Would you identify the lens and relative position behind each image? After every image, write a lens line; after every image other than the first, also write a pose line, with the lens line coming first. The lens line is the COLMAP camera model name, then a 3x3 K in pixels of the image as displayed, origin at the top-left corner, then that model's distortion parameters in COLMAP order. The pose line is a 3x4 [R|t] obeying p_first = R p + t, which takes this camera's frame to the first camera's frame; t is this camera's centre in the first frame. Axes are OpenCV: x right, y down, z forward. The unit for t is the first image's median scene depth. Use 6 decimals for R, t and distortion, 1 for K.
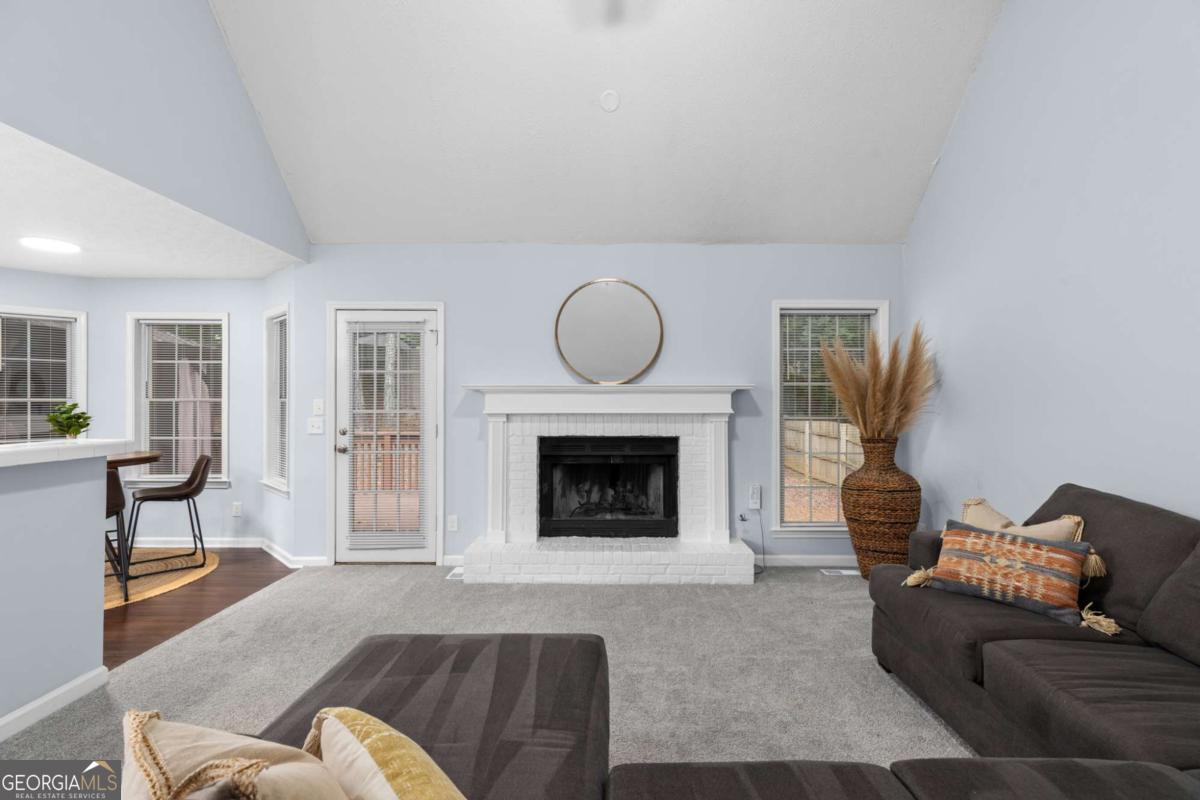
lens RADIAL K [[545.6, 0, 603.8], [0, 545.6, 399.7], [0, 0, 1]] dist [0.004350, 0.000651]
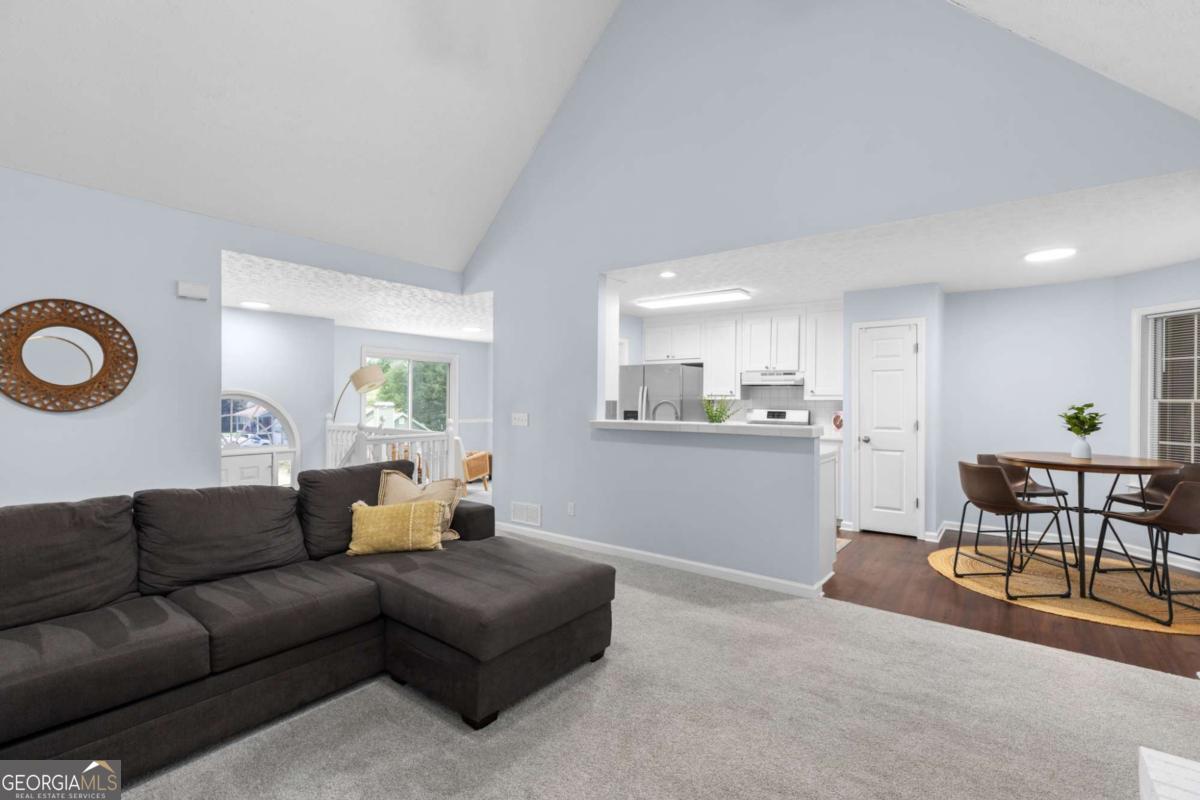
lens RADIAL K [[544.0, 0, 597.4], [0, 544.0, 393.3], [0, 0, 1]] dist [0.003061, 0.000319]
pose [[-0.607173, -0.009838, -0.794509, 0.328747], [-0.003539, 0.999947, -0.009677, 0.000338], [0.794562, -0.003064, -0.607175, 0.845409]]
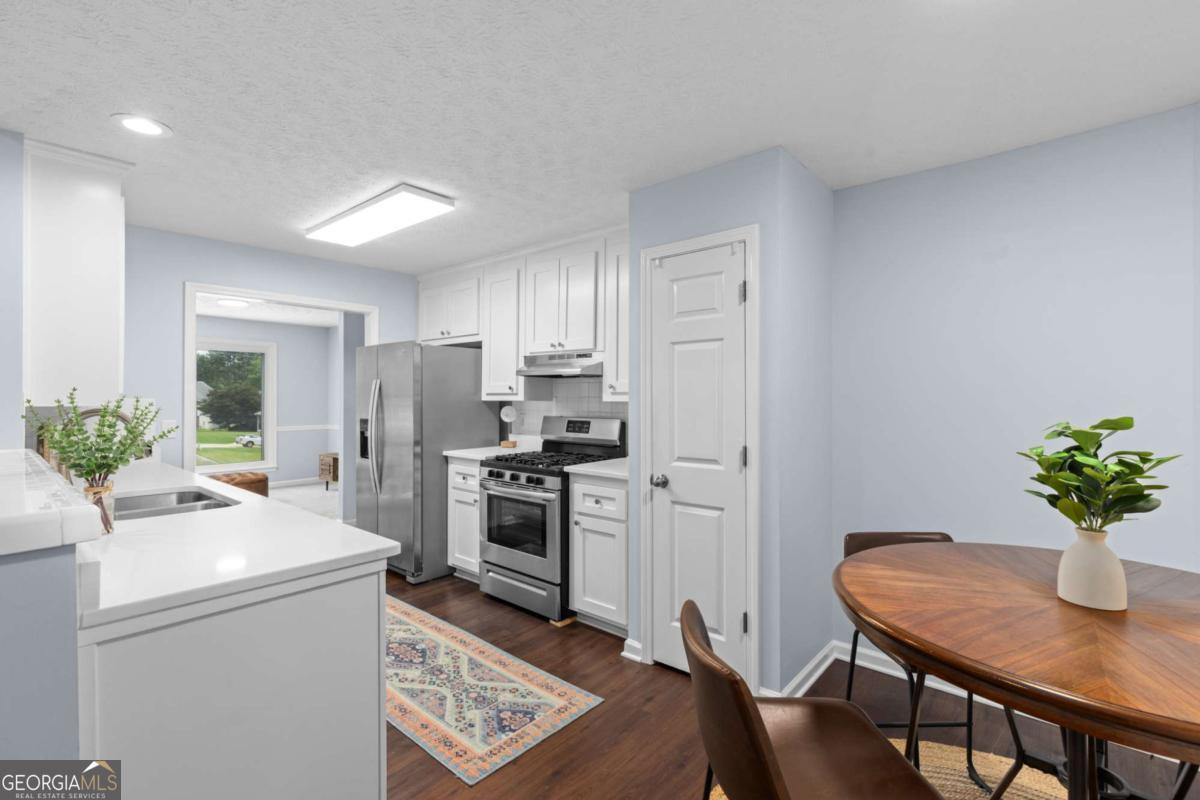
lens RADIAL K [[538.0, 0, 600.8], [0, 538.0, 394.2], [0, 0, 1]] dist [0.001335, 0.000105]
pose [[-0.649179, -0.003065, -0.760629, -0.542664], [0.001368, 0.999986, -0.005198, -0.004602], [0.760634, -0.004415, -0.649166, 0.924635]]
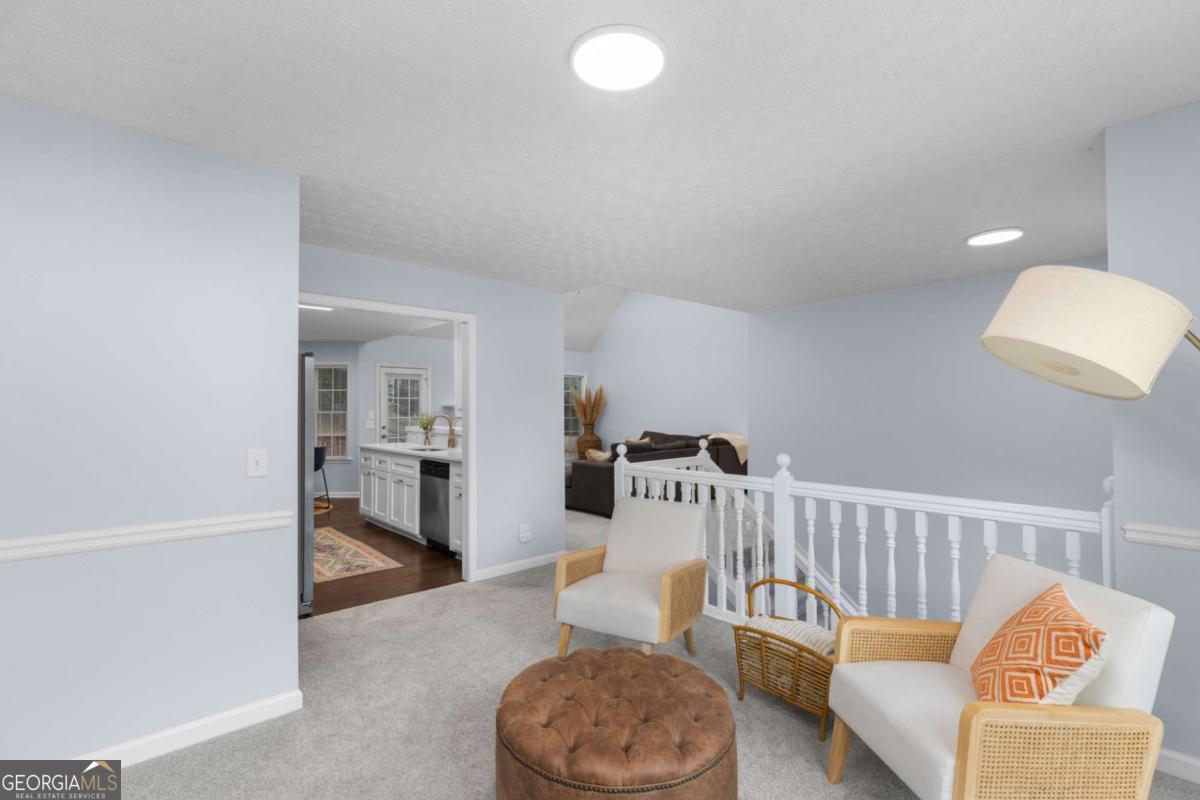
lens RADIAL K [[542.2, 0, 596.5], [0, 542.2, 405.5], [0, 0, 1]] dist [0.002304, 0.000058]
pose [[0.740587, 0.000820, 0.671960, -1.264121], [0.005335, 0.999961, -0.007099, -0.004543], [-0.671940, 0.008843, 0.740553, -1.031494]]
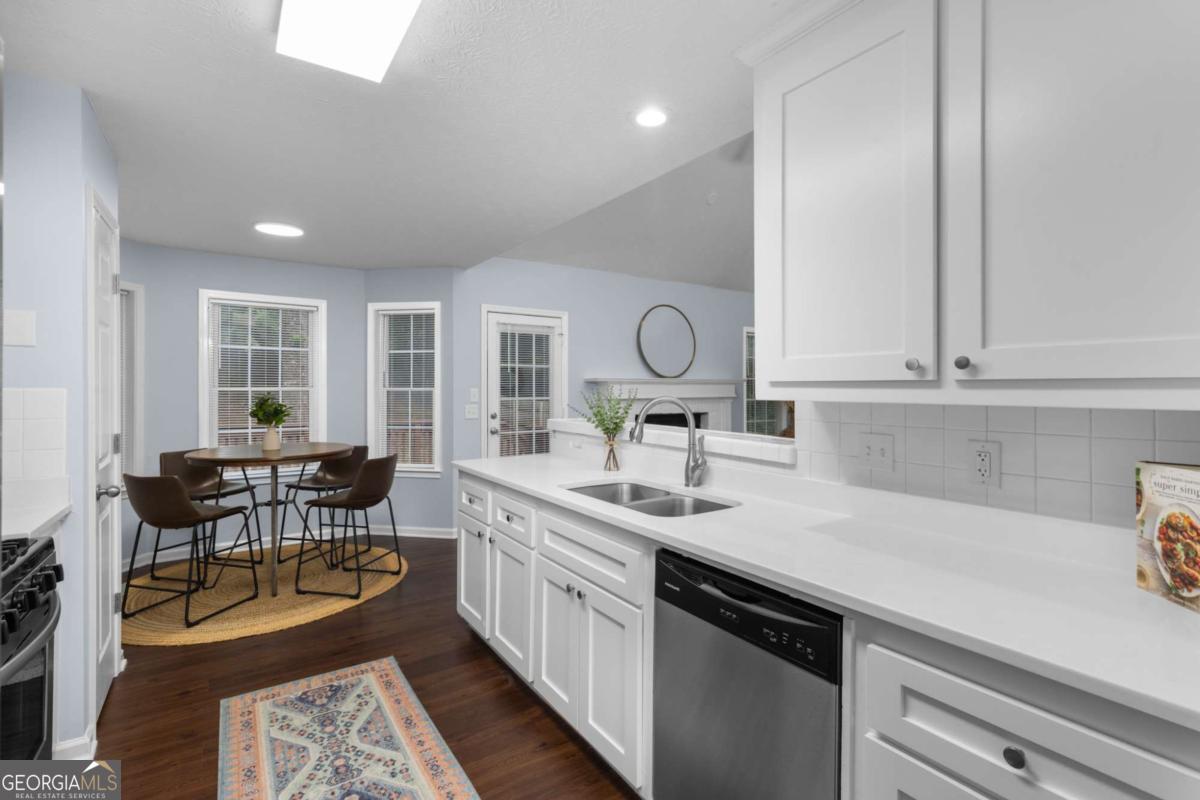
lens RADIAL K [[544.0, 0, 597.4], [0, 544.0, 393.3], [0, 0, 1]] dist [0.003061, 0.000319]
pose [[0.829105, -0.004336, 0.559076, -0.961821], [-0.001501, 0.999949, 0.009982, -0.002814], [-0.559090, -0.009115, 0.829057, -0.094490]]
